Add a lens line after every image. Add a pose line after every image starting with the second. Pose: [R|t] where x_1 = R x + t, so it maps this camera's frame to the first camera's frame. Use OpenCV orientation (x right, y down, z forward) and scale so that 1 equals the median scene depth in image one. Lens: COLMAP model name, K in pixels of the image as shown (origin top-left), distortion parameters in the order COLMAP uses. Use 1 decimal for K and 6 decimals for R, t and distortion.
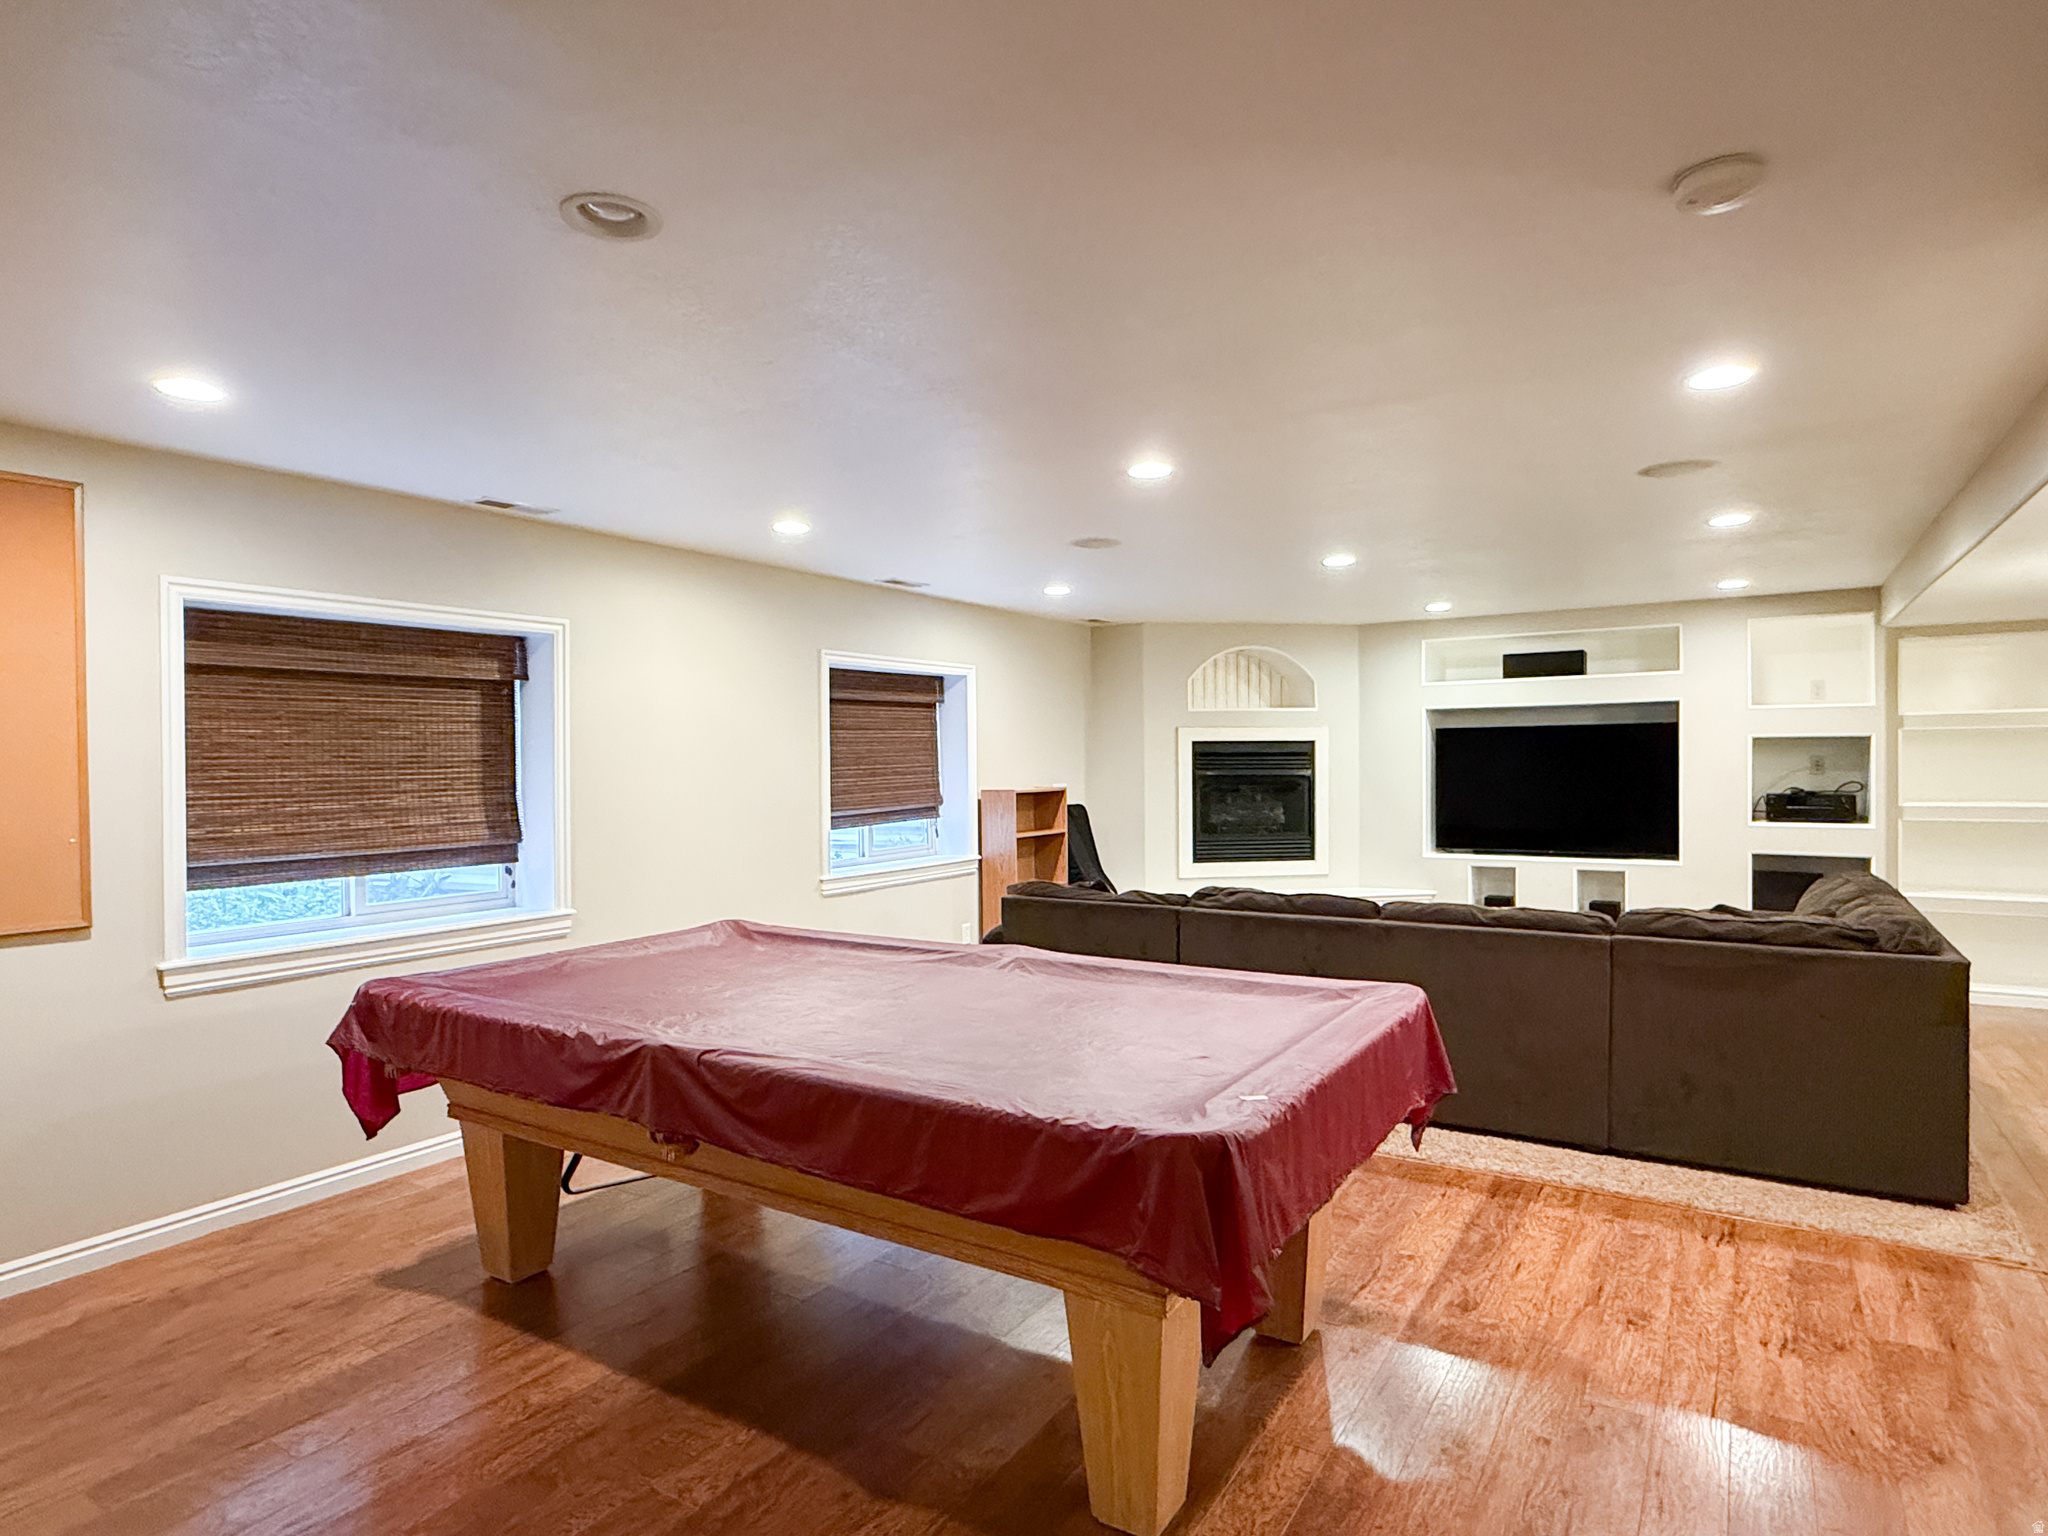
lens RADIAL K [[1157.1, 0, 1024.0], [0, 1157.1, 768.0], [0, 0, 1]] dist [0.004721, 0.000506]
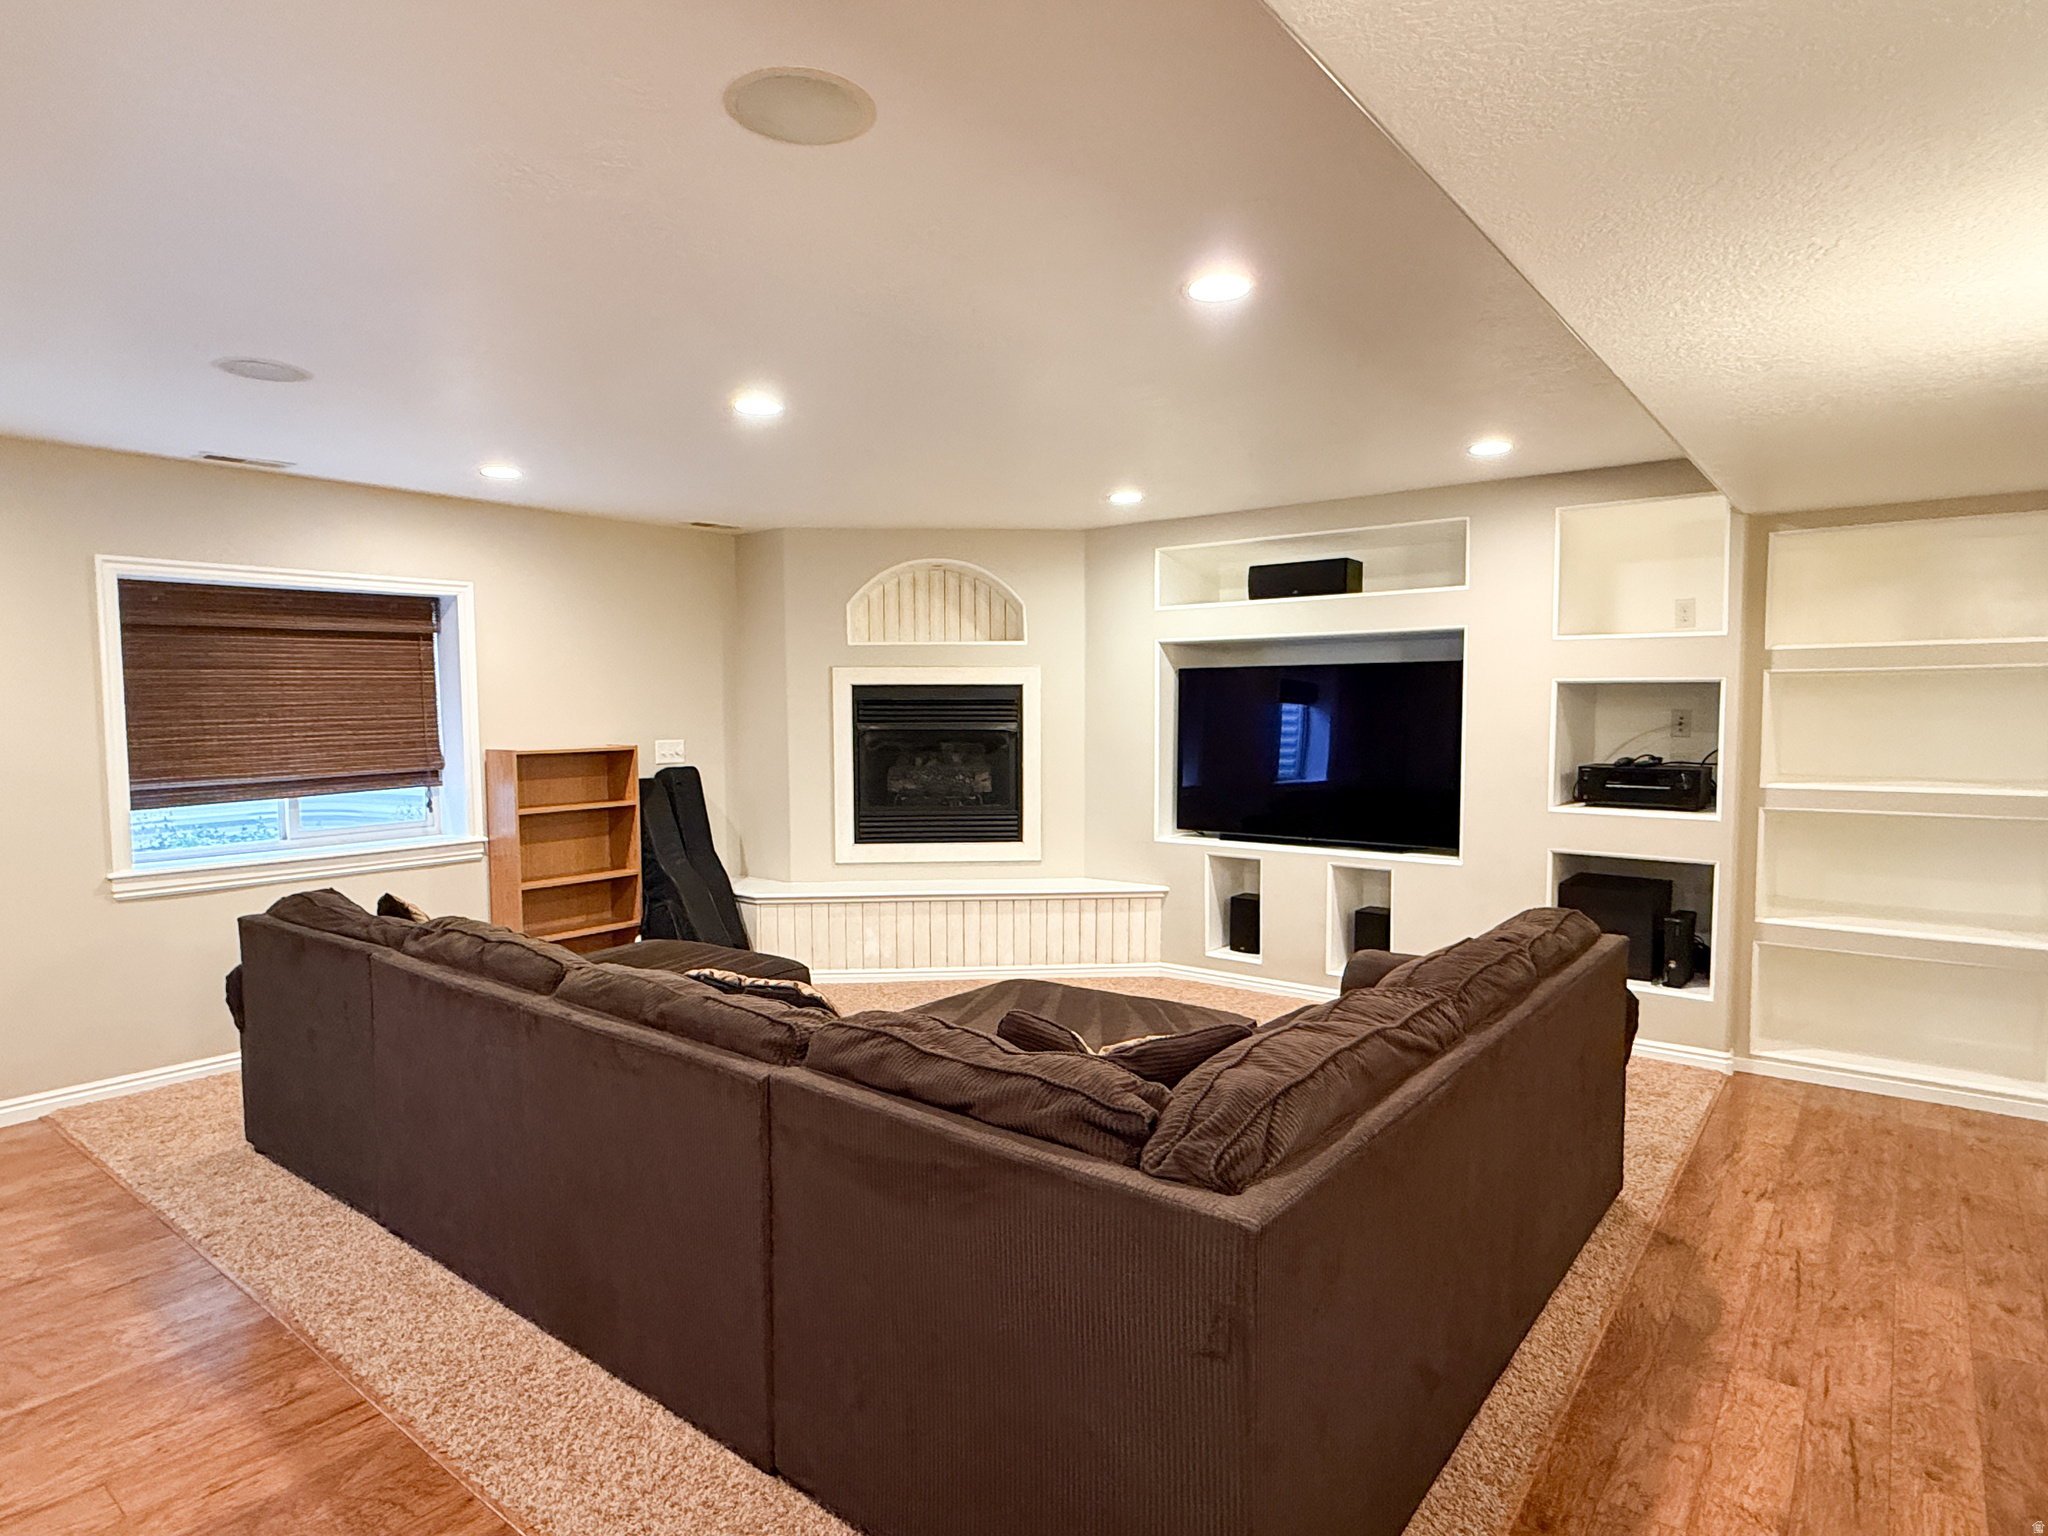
lens RADIAL K [[1157.1, 0, 1024.0], [0, 1157.1, 768.0], [0, 0, 1]] dist [0.004721, 0.000506]
pose [[0.995146, 0.010513, -0.097847, 0.371341], [-0.005396, 0.998611, 0.052415, -0.010075], [0.098262, -0.051633, 0.993820, 0.279368]]
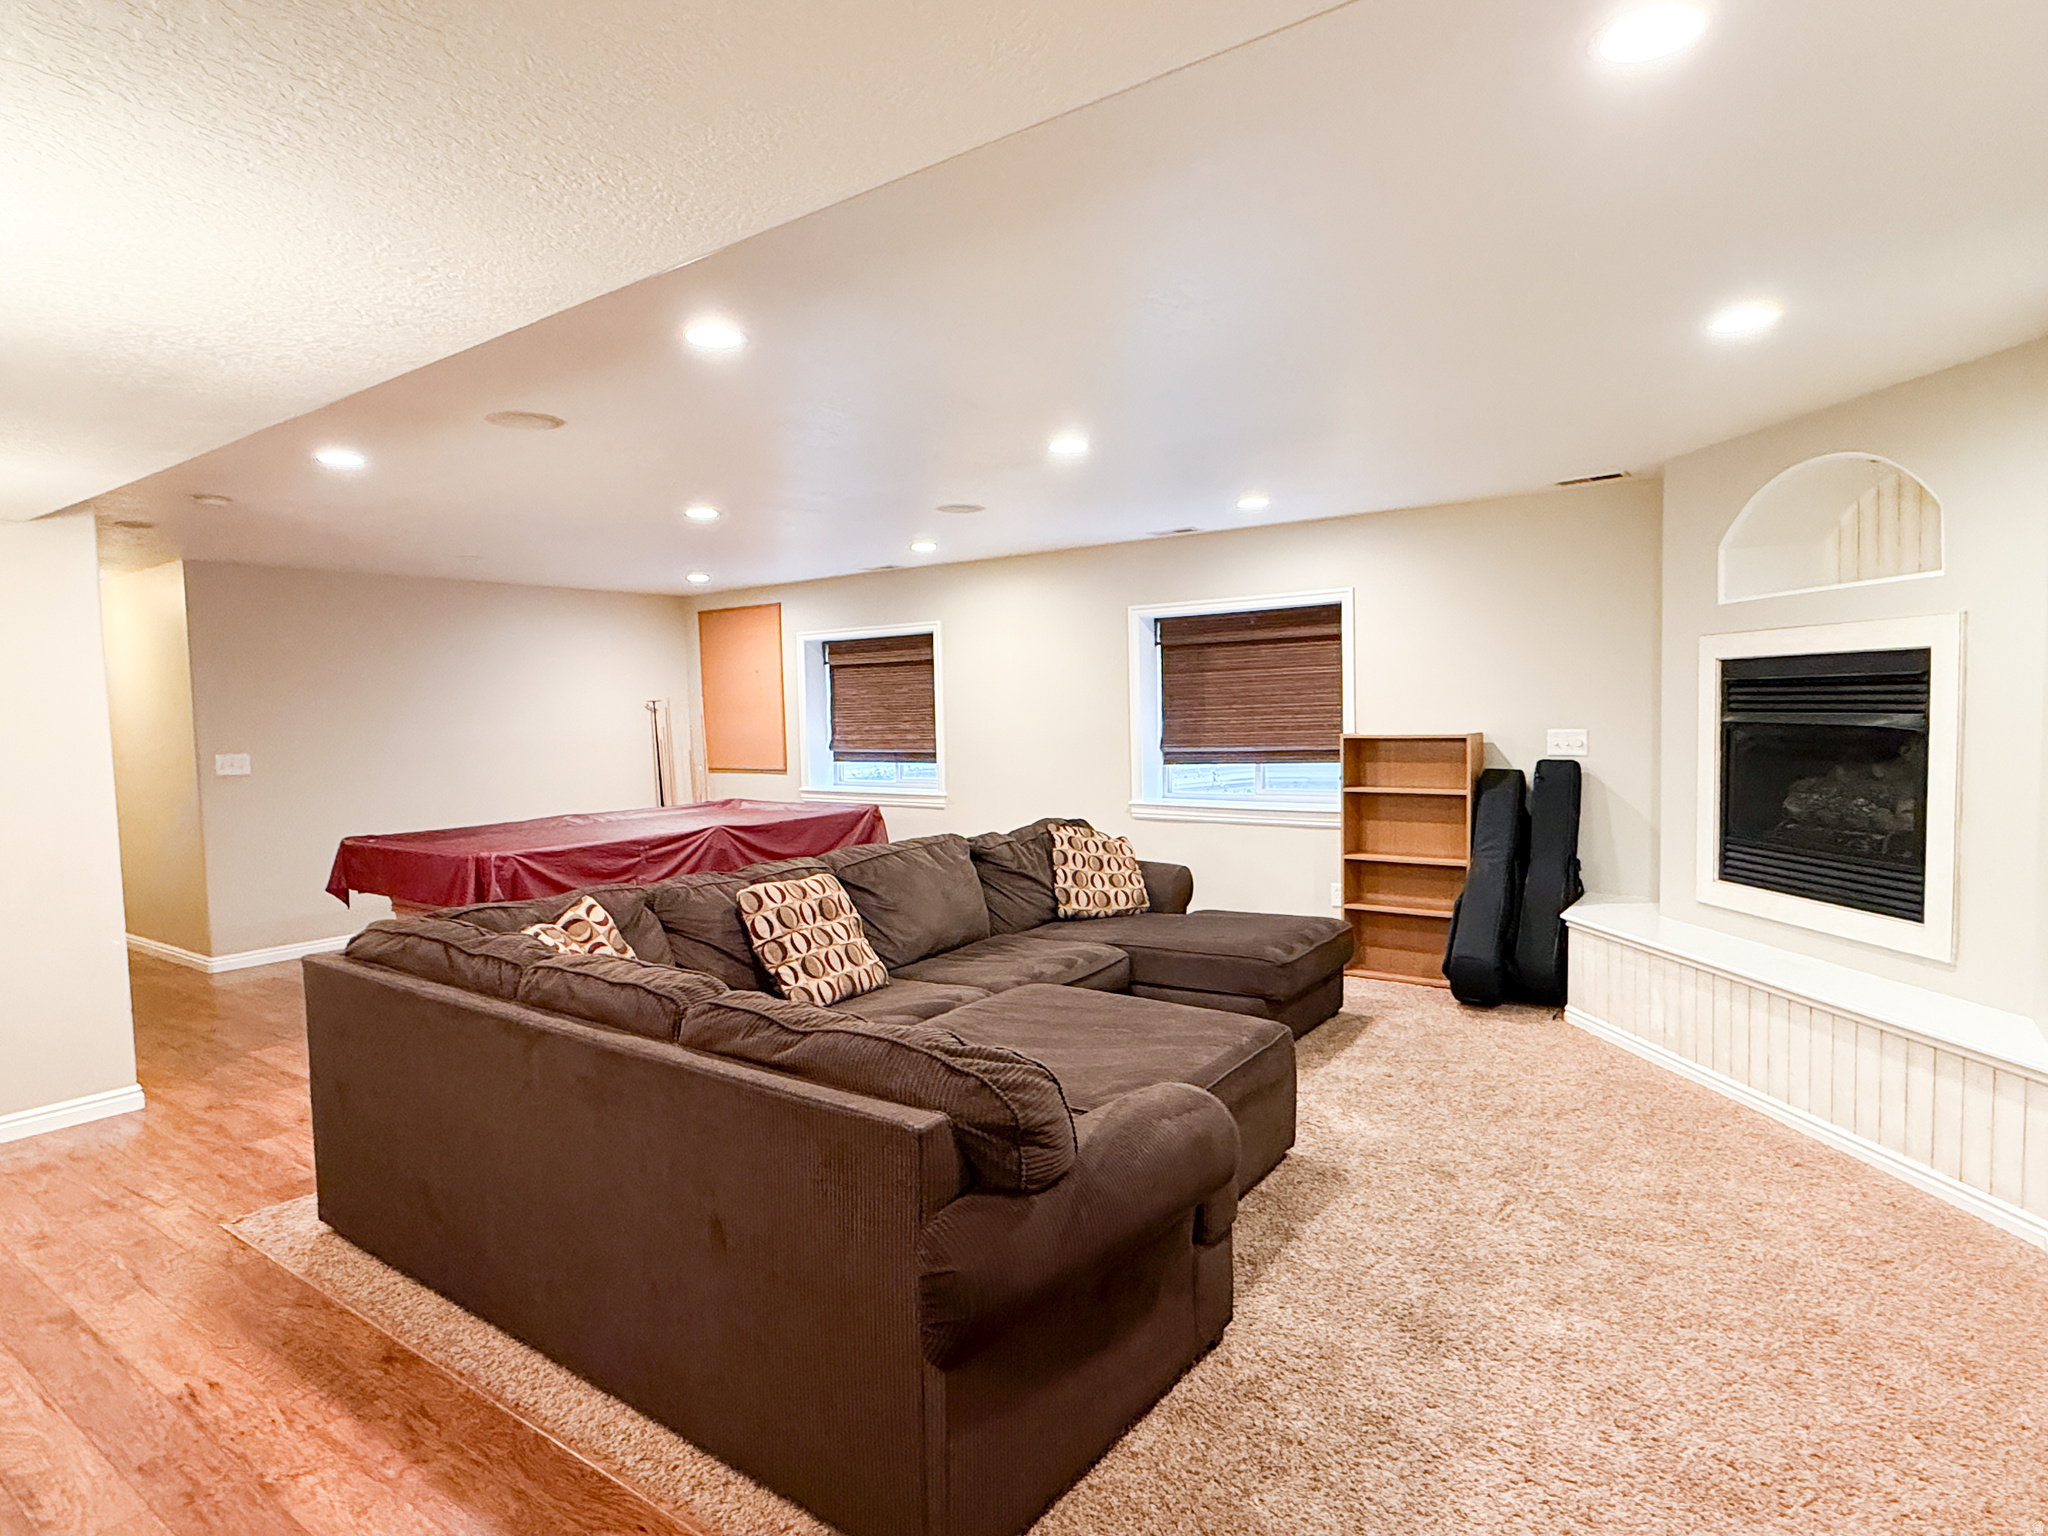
lens RADIAL K [[1154.8, 0, 1024.0], [0, 1154.8, 768.0], [0, 0, 1]] dist [0.000854, 0.000325]
pose [[-0.082252, 0.063696, -0.994574, 0.803709], [0.013586, 0.997934, 0.062788, -0.011765], [0.996519, -0.008348, -0.082948, 0.796928]]
